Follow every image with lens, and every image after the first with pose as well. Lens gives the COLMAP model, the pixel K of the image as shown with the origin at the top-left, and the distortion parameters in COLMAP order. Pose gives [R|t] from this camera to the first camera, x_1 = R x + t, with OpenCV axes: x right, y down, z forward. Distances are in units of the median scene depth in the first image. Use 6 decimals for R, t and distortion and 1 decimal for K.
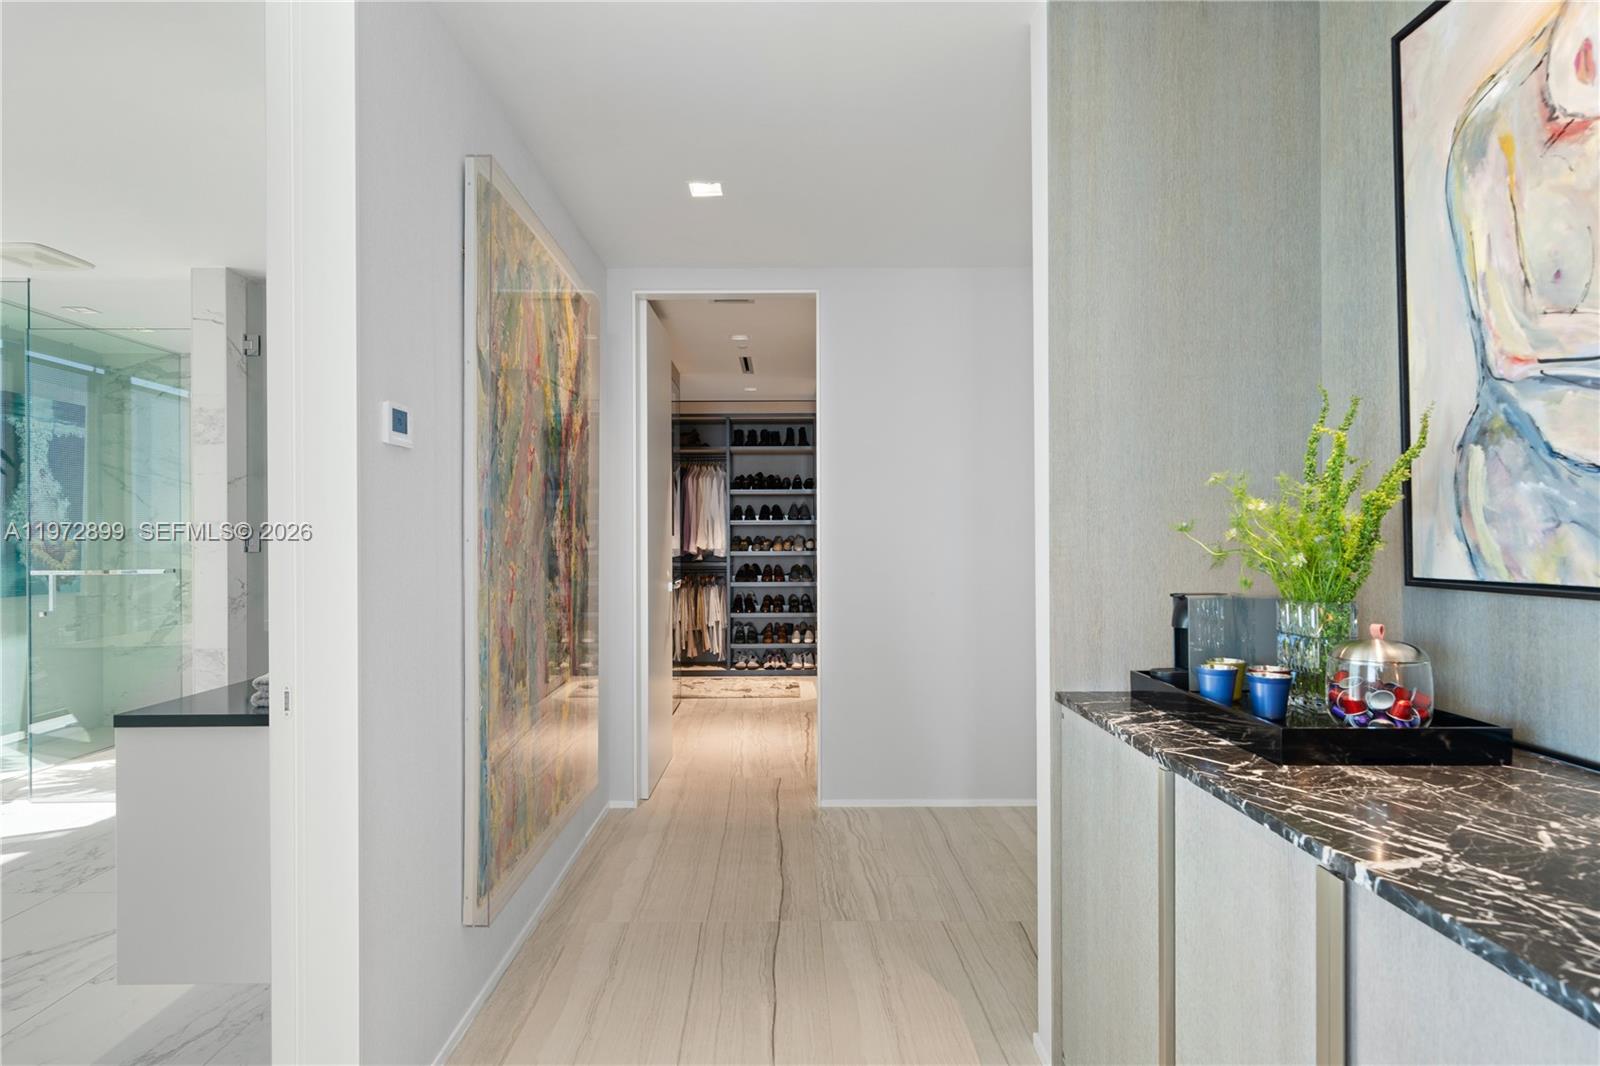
lens RADIAL K [[913.4, 0, 800.7], [0, 913.4, 532.3], [0, 0, 1]] dist [0.003766, 0.002253]
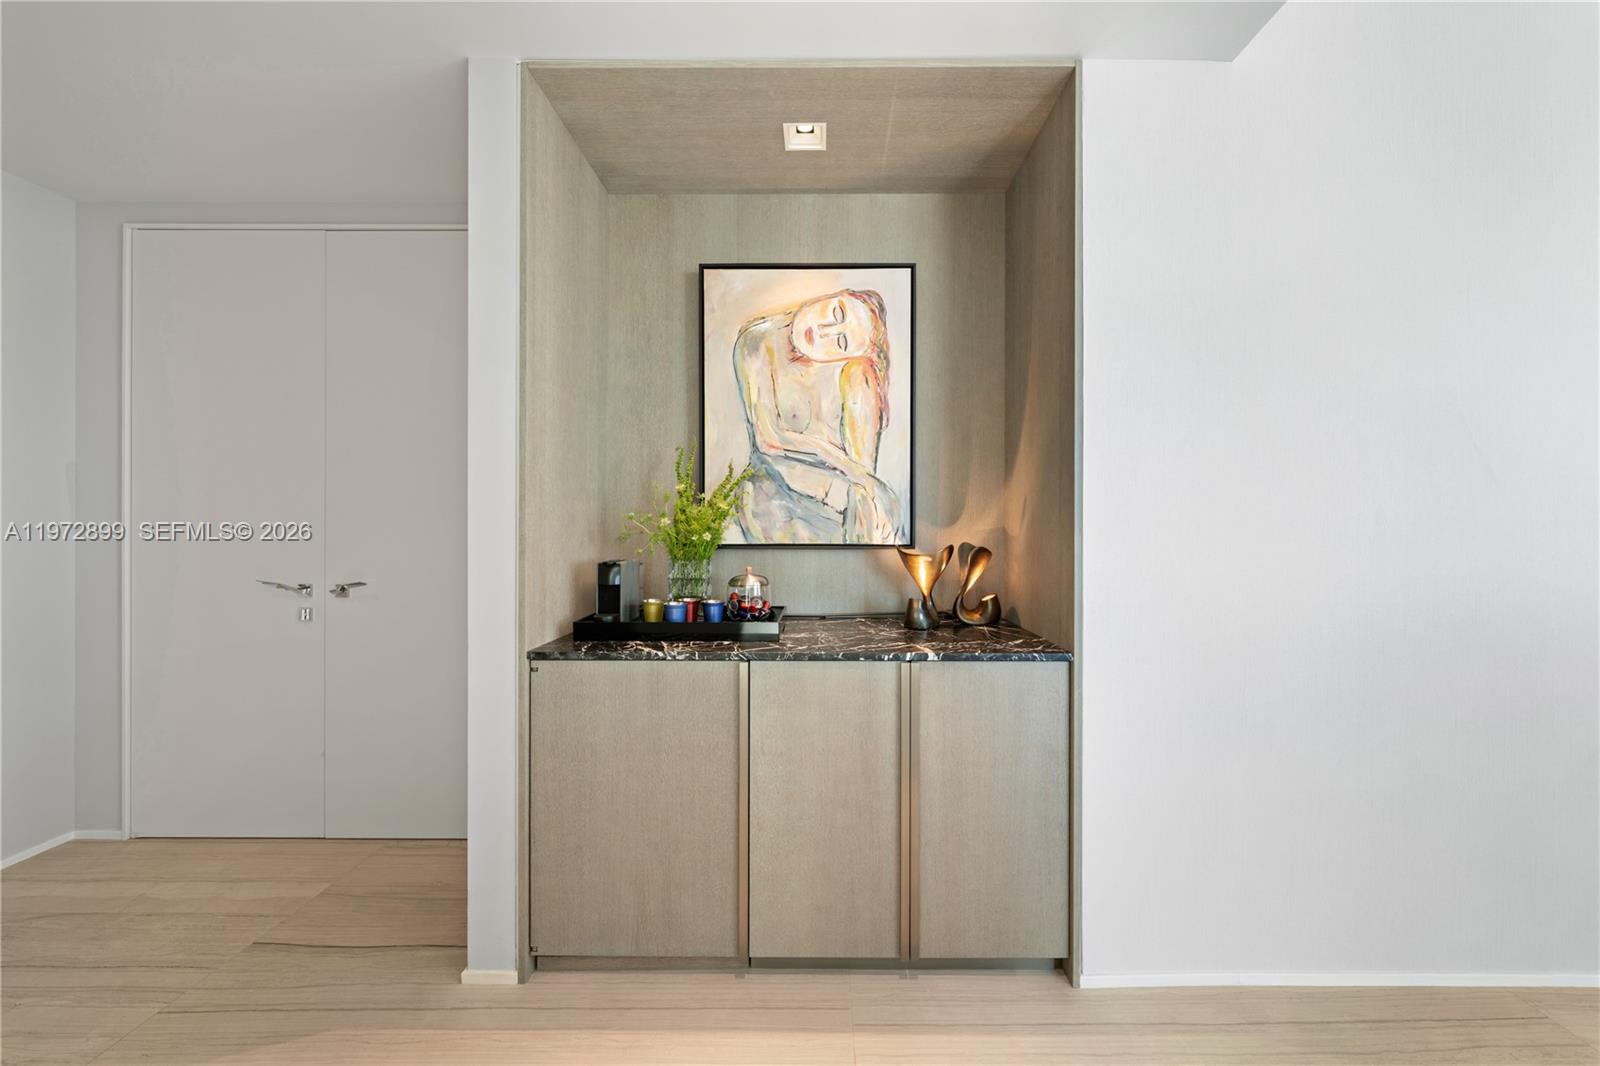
lens RADIAL K [[596.8, 0, 804.9], [0, 596.8, 521.3], [0, 0, 1]] dist [0.005590, -0.001267]
pose [[0.011451, 0.005942, 0.999917, -0.663746], [-0.010967, 0.999923, -0.005816, 0.005790], [-0.999874, -0.010900, 0.011516, 0.837497]]
